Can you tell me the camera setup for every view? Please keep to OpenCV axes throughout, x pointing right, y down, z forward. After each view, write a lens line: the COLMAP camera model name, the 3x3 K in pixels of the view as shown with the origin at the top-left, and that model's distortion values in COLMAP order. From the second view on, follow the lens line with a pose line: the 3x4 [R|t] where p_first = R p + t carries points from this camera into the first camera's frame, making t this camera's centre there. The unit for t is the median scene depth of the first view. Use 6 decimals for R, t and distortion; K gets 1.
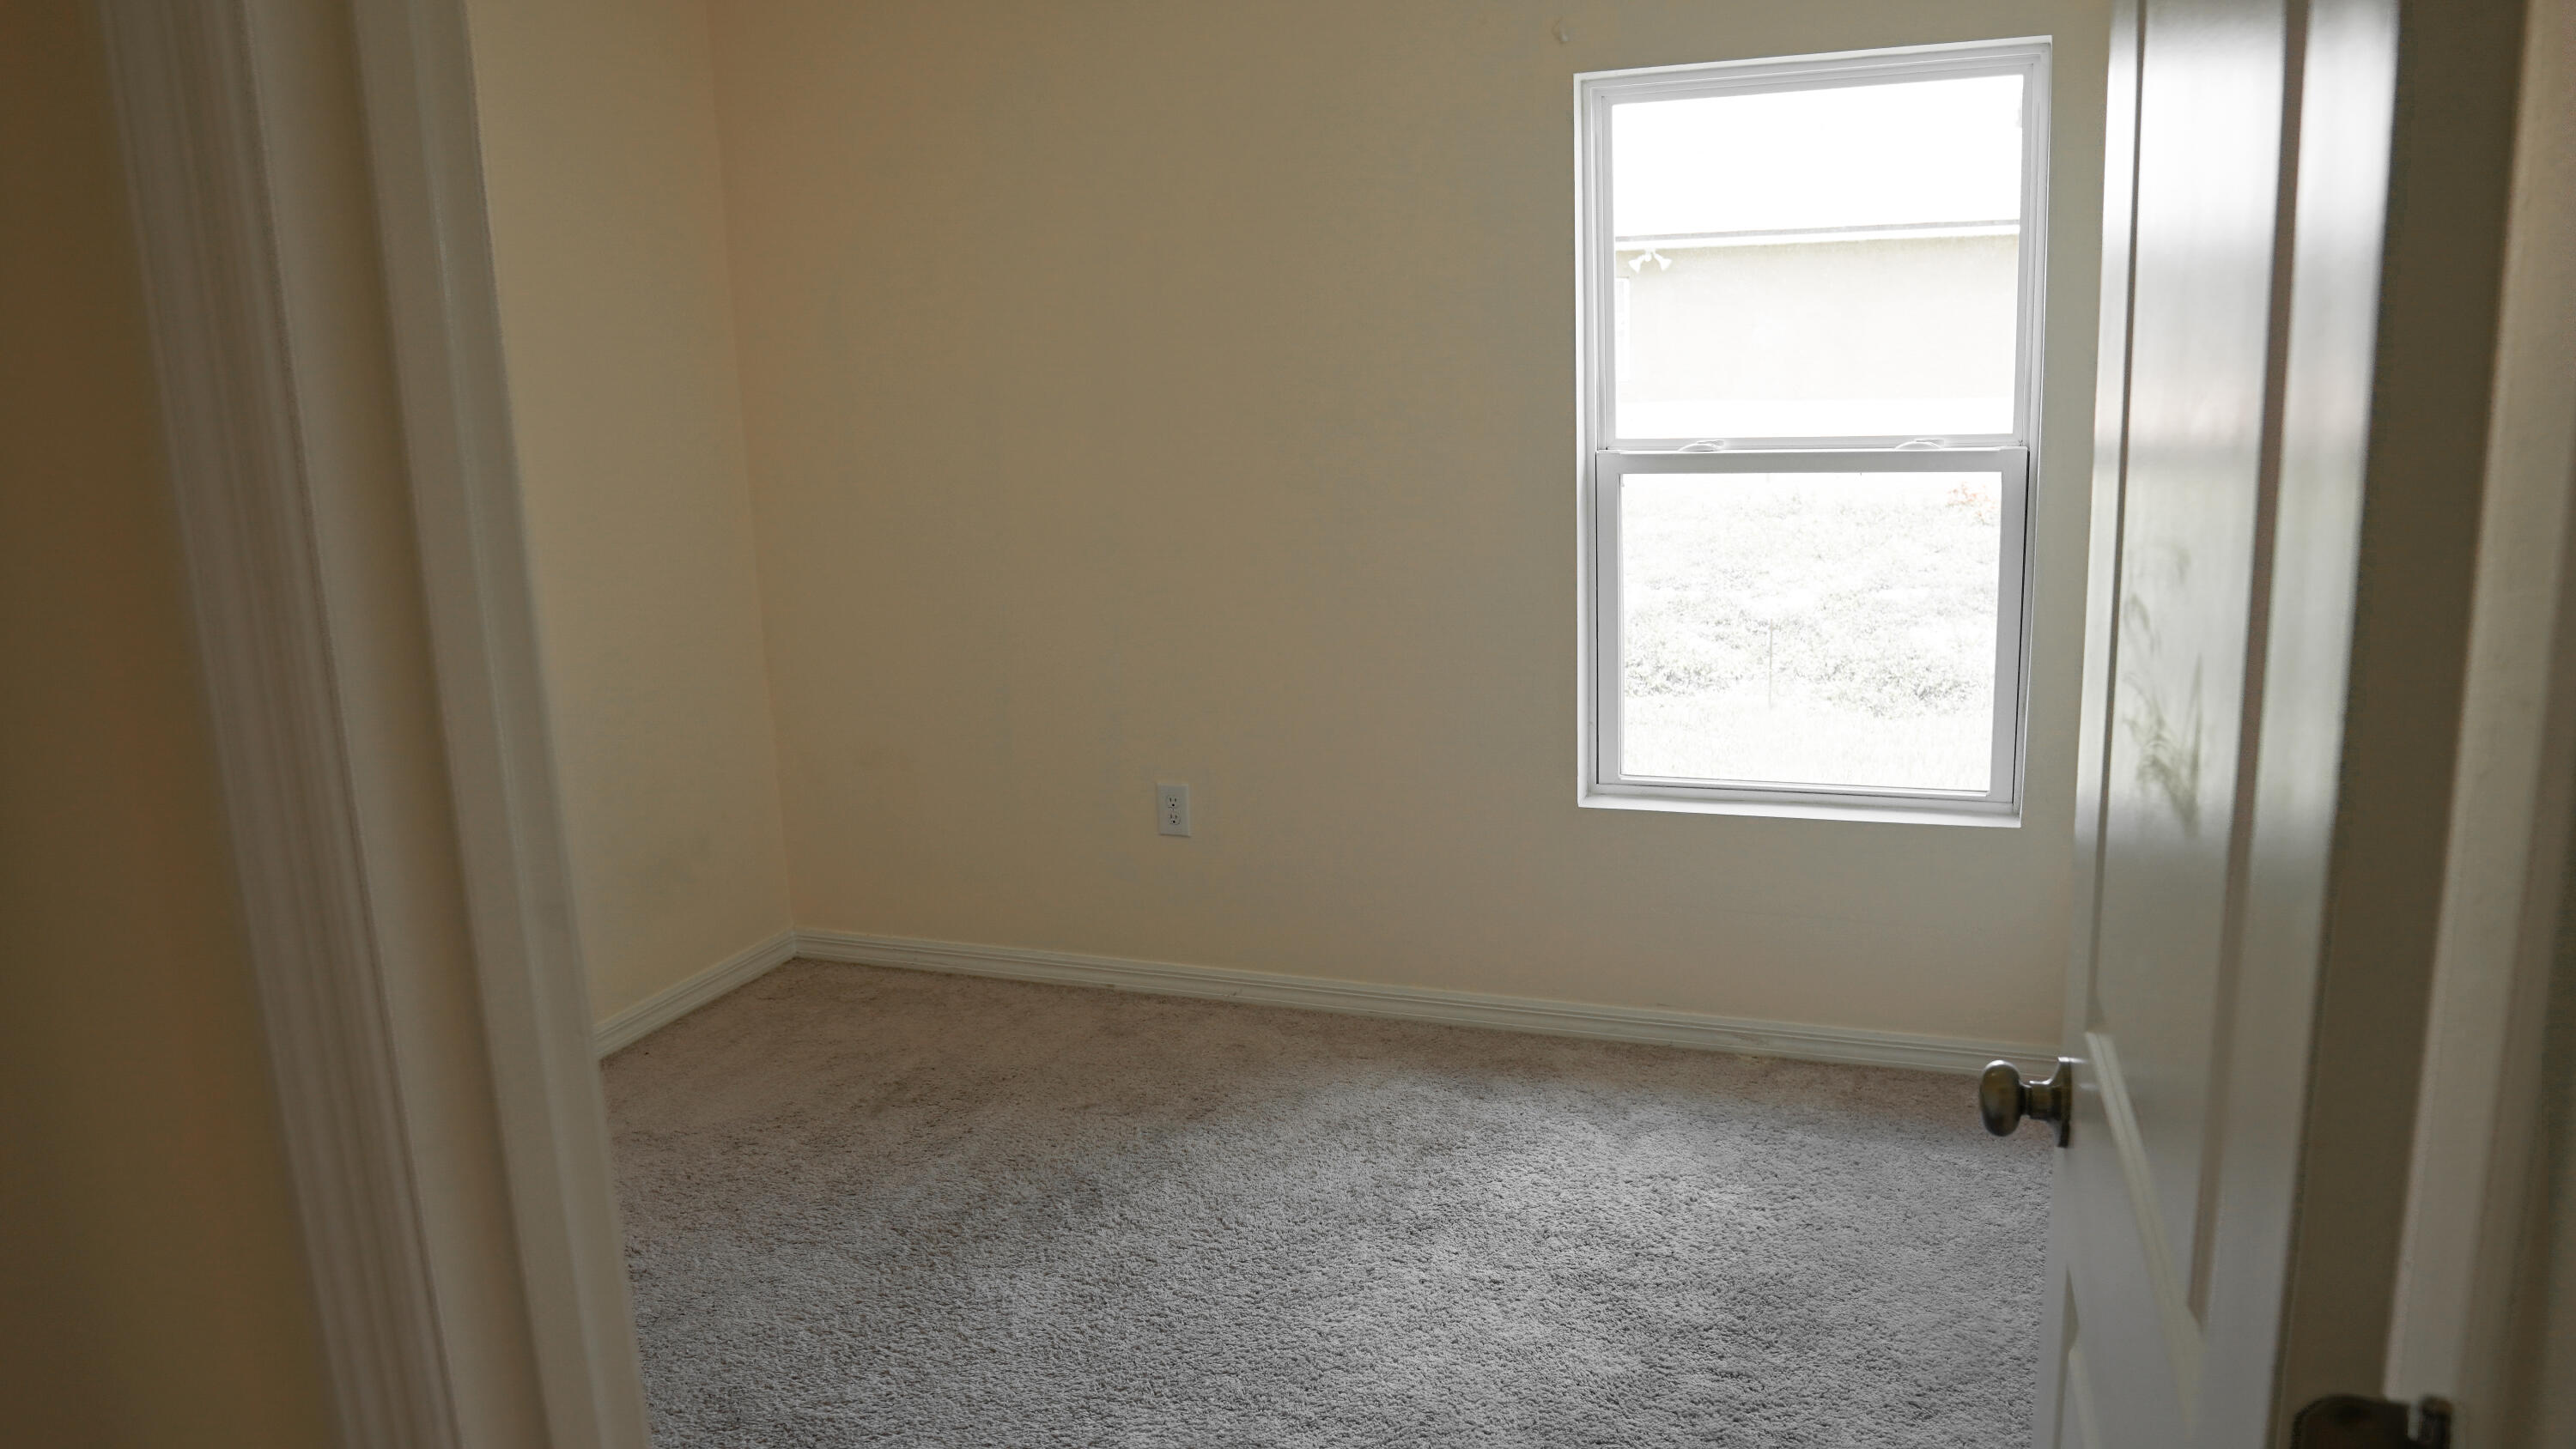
lens RADIAL K [[1809.0, 0, 1274.9], [0, 1809.0, 732.8], [0, 0, 1]] dist [-0.113753, 0.076043]
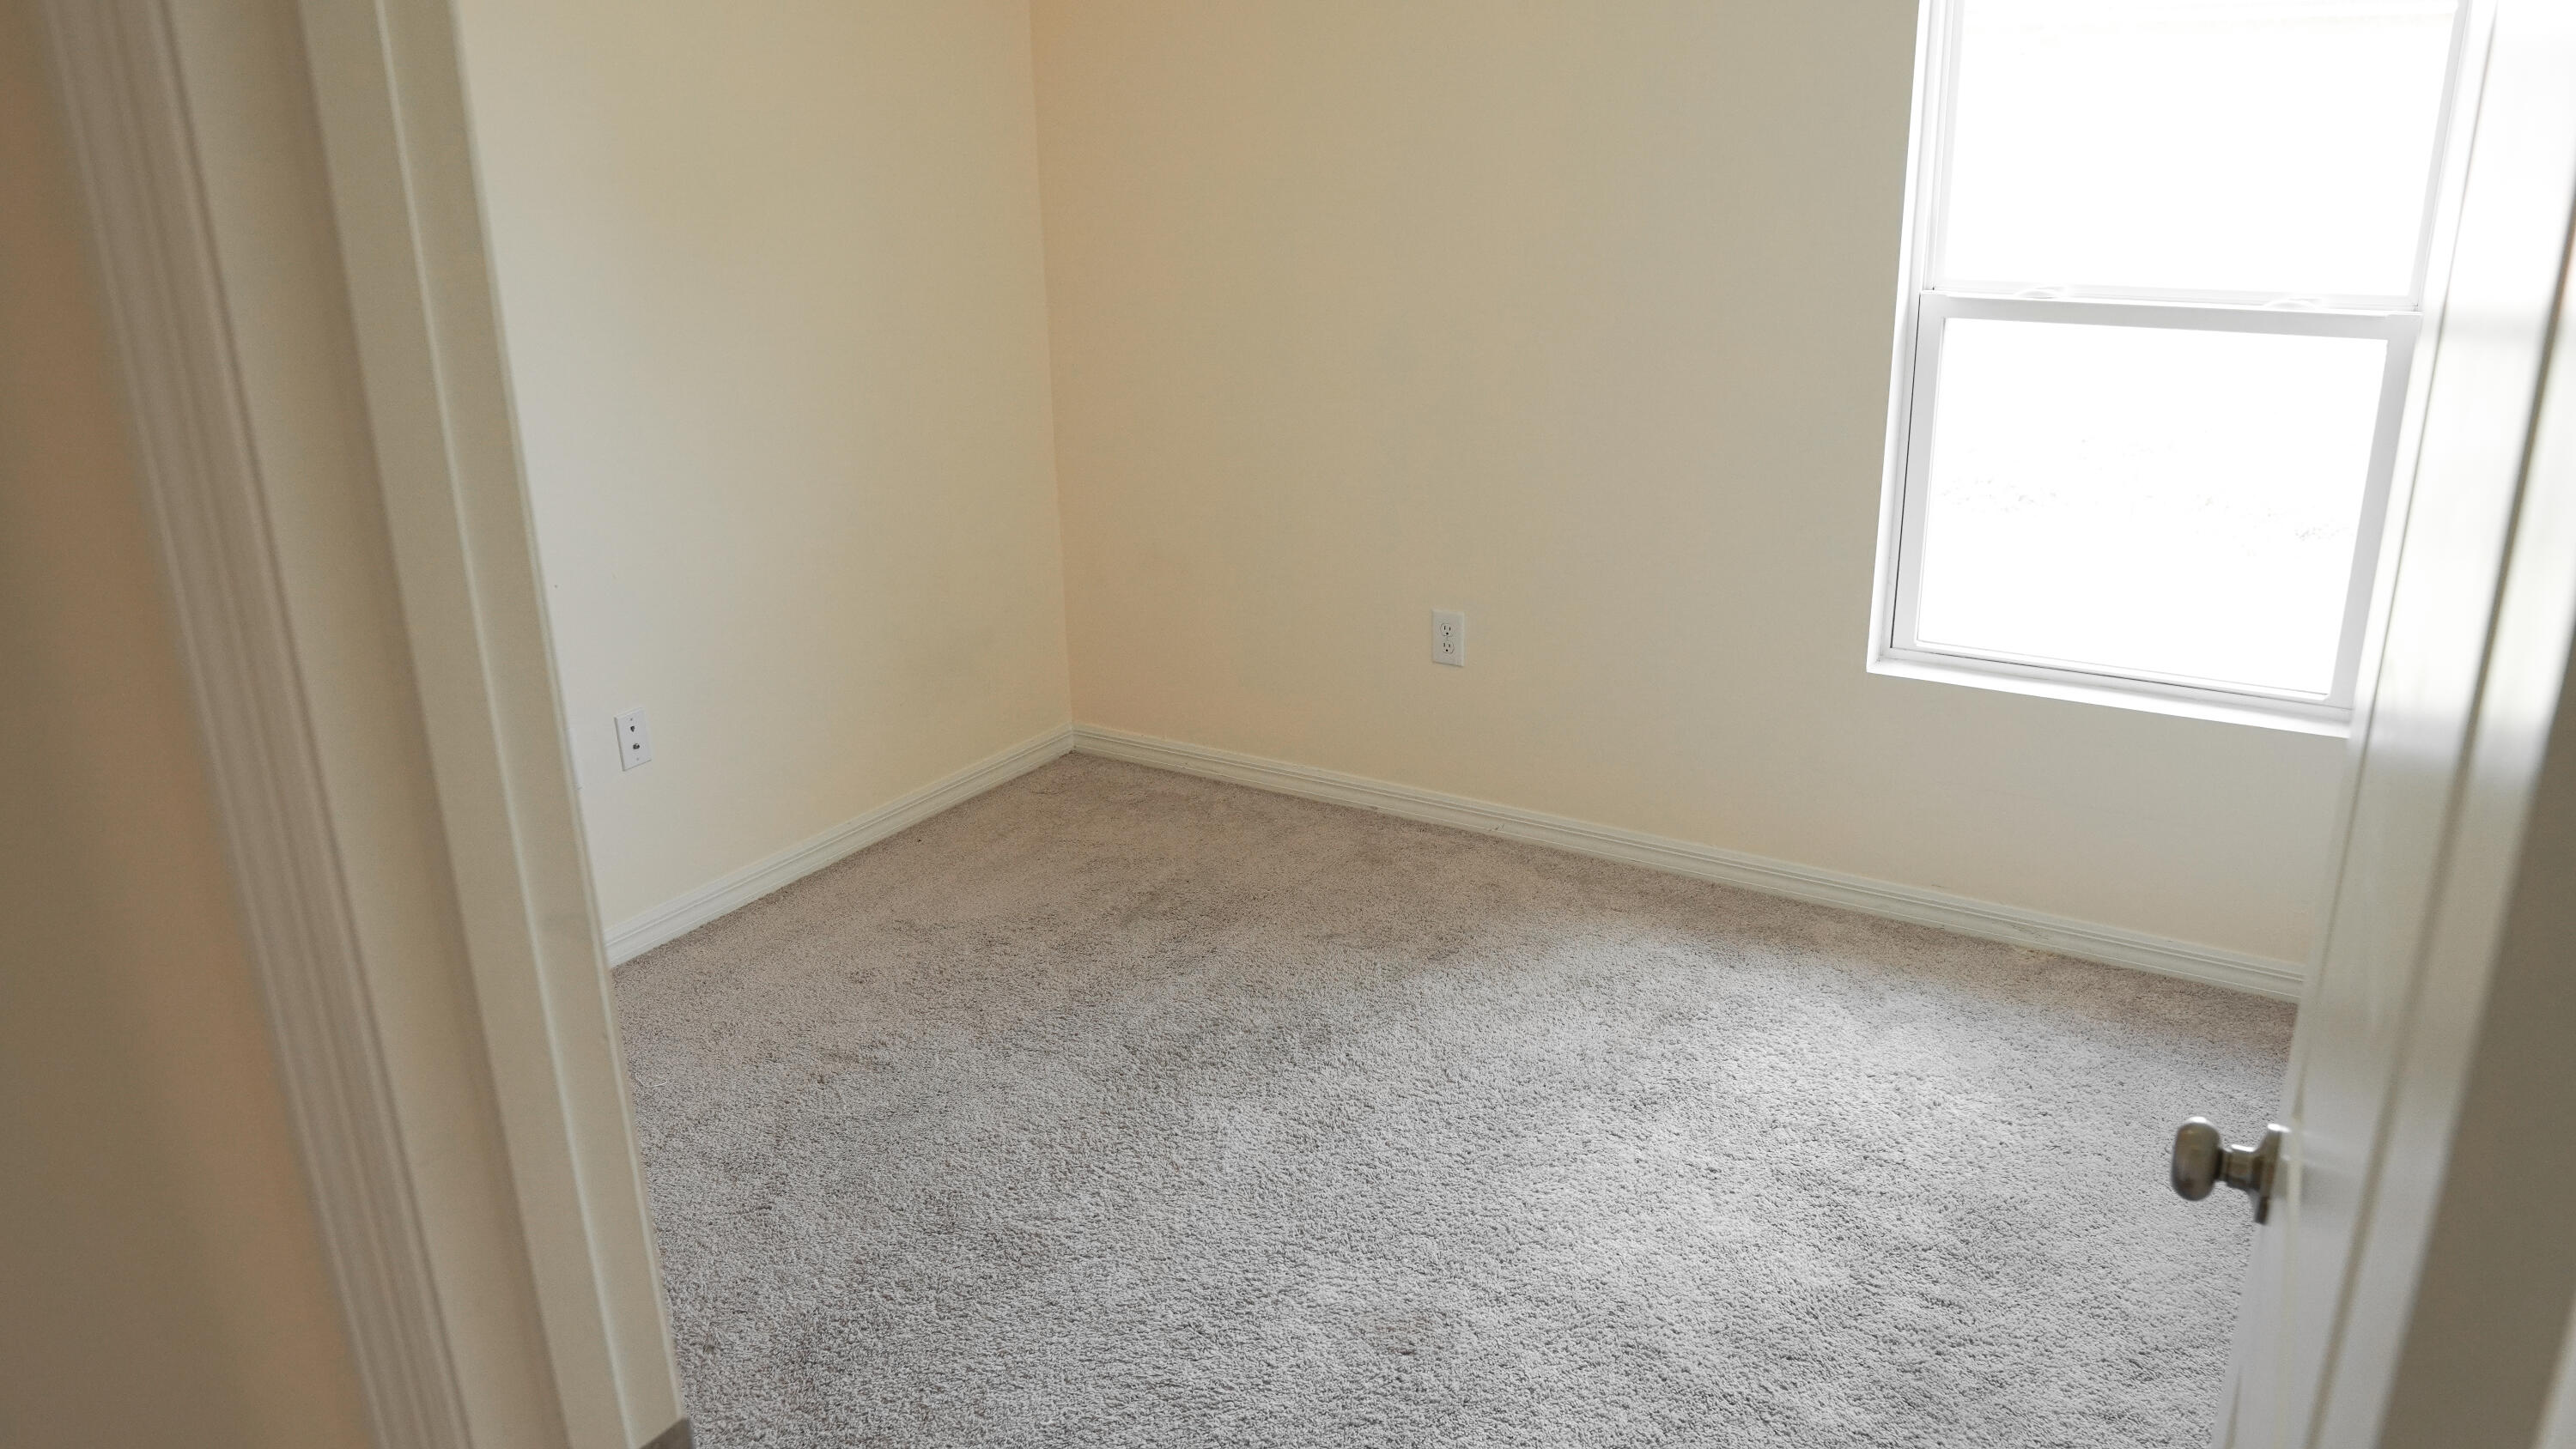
lens RADIAL K [[1809.0, 0, 1274.9], [0, 1809.0, 732.8], [0, 0, 1]] dist [-0.113753, 0.076043]
pose [[0.981012, 0.079317, -0.176984, 0.039321], [-0.056002, 0.989525, 0.133054, -0.042162], [0.185684, -0.120616, 0.975179, 0.030515]]
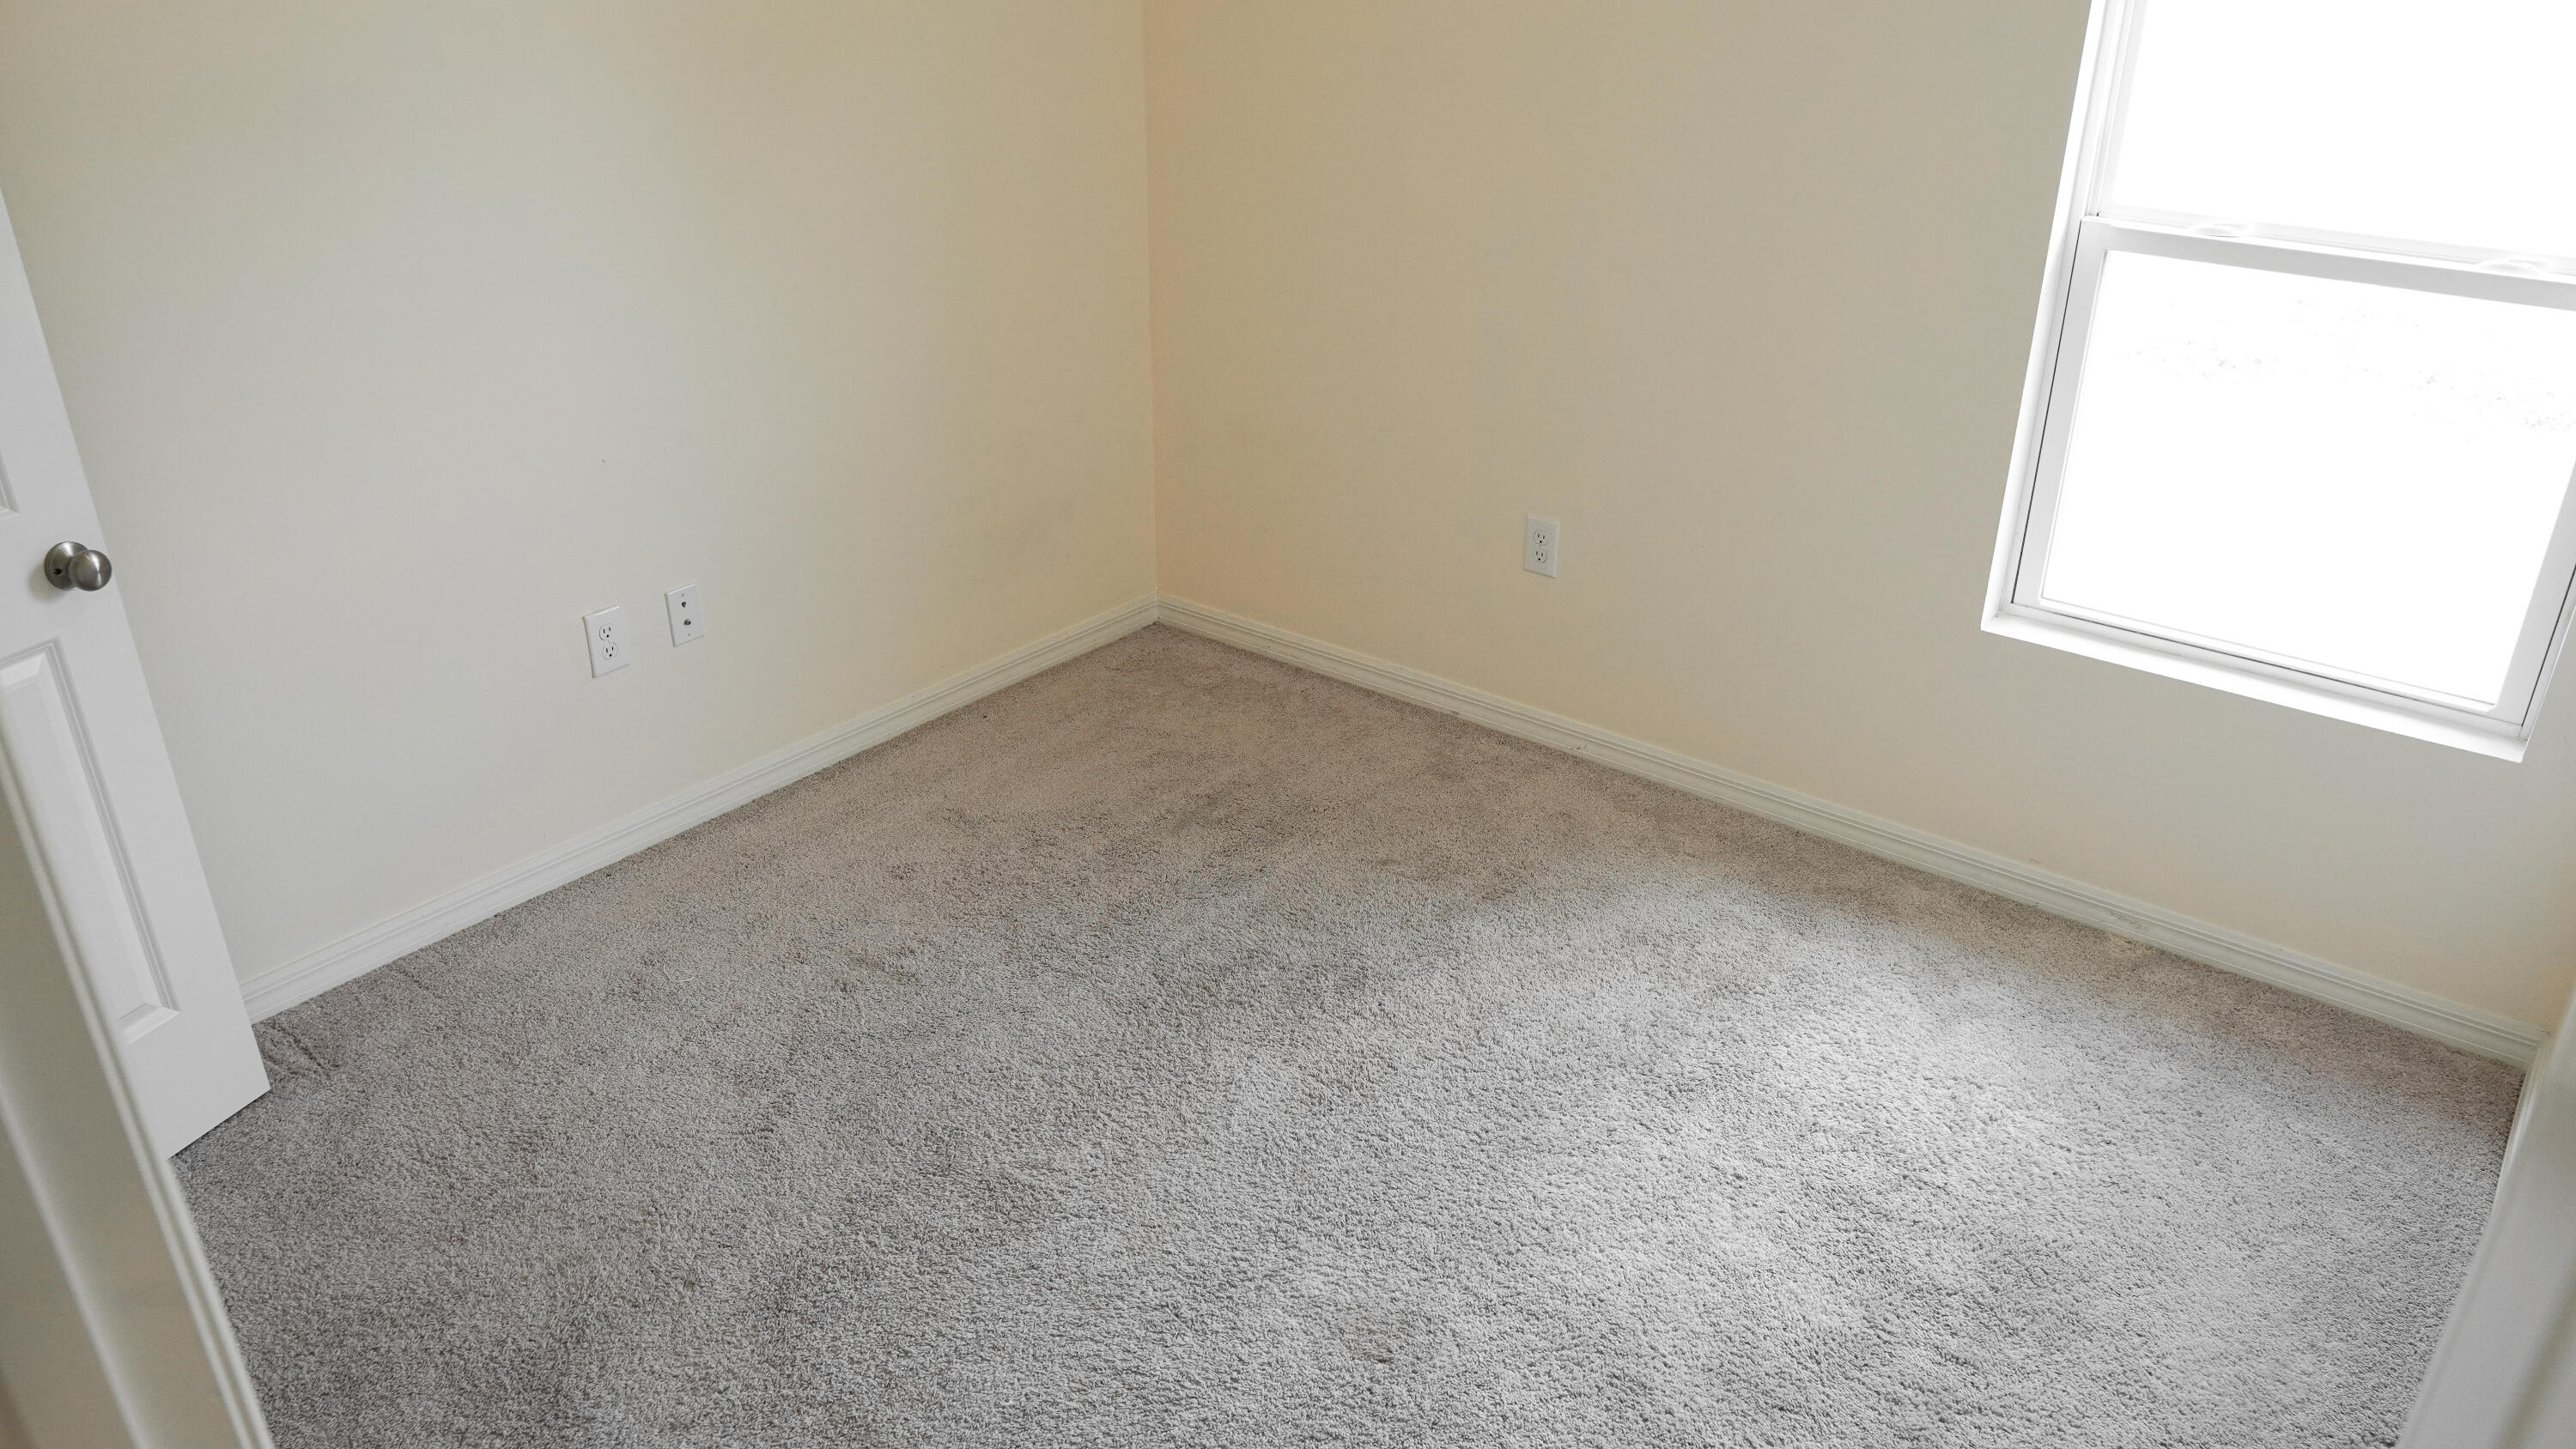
lens RADIAL K [[1809.0, 0, 1274.9], [0, 1809.0, 732.8], [0, 0, 1]] dist [-0.113753, 0.076043]
pose [[0.954147, 0.168621, -0.247326, 0.077377], [-0.103166, 0.960863, 0.257097, -0.118086], [0.280999, -0.219792, 0.934201, 0.108000]]
